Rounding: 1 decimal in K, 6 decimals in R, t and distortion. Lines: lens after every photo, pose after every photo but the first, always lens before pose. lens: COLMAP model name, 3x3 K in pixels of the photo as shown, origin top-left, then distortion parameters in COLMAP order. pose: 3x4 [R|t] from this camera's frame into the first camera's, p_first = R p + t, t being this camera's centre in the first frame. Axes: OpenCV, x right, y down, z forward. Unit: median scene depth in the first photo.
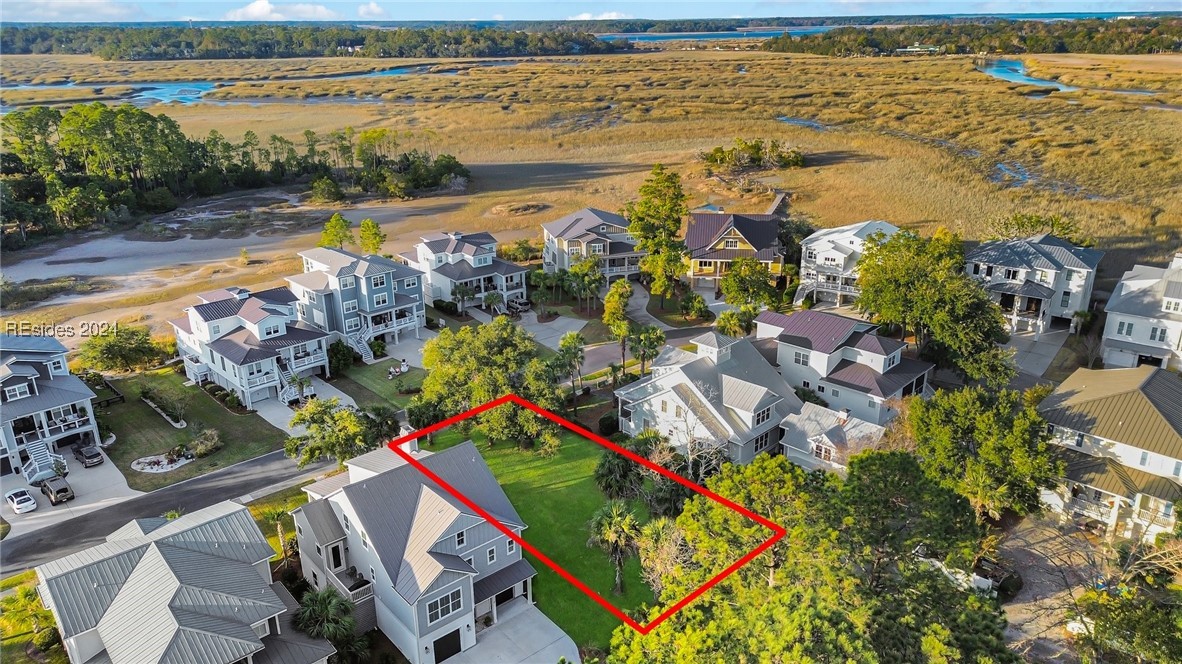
lens RADIAL K [[832.2, 0, 595.7], [0, 832.2, 330.2], [0, 0, 1]] dist [0.072654, -0.083694]
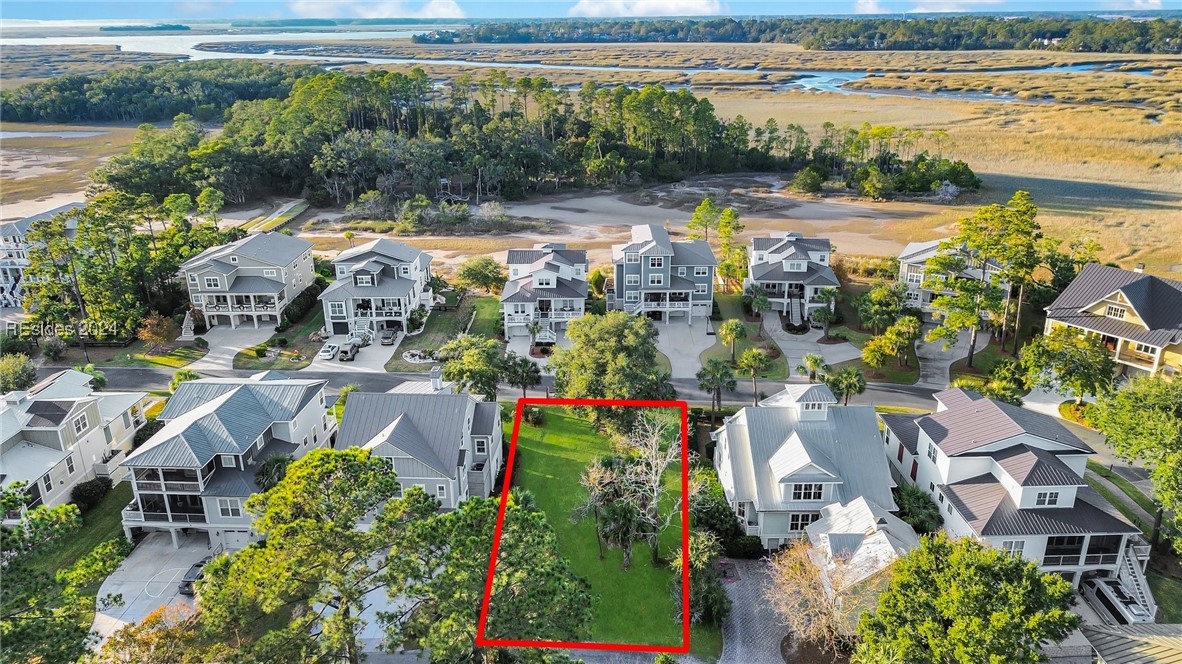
lens RADIAL K [[832.2, 0, 595.7], [0, 832.2, 330.2], [0, 0, 1]] dist [0.072654, -0.083694]
pose [[0.707790, 0.248031, -0.661448, 0.213653], [-0.241738, 0.964846, 0.103124, -0.033747], [0.663774, 0.086907, 0.742867, 0.083686]]
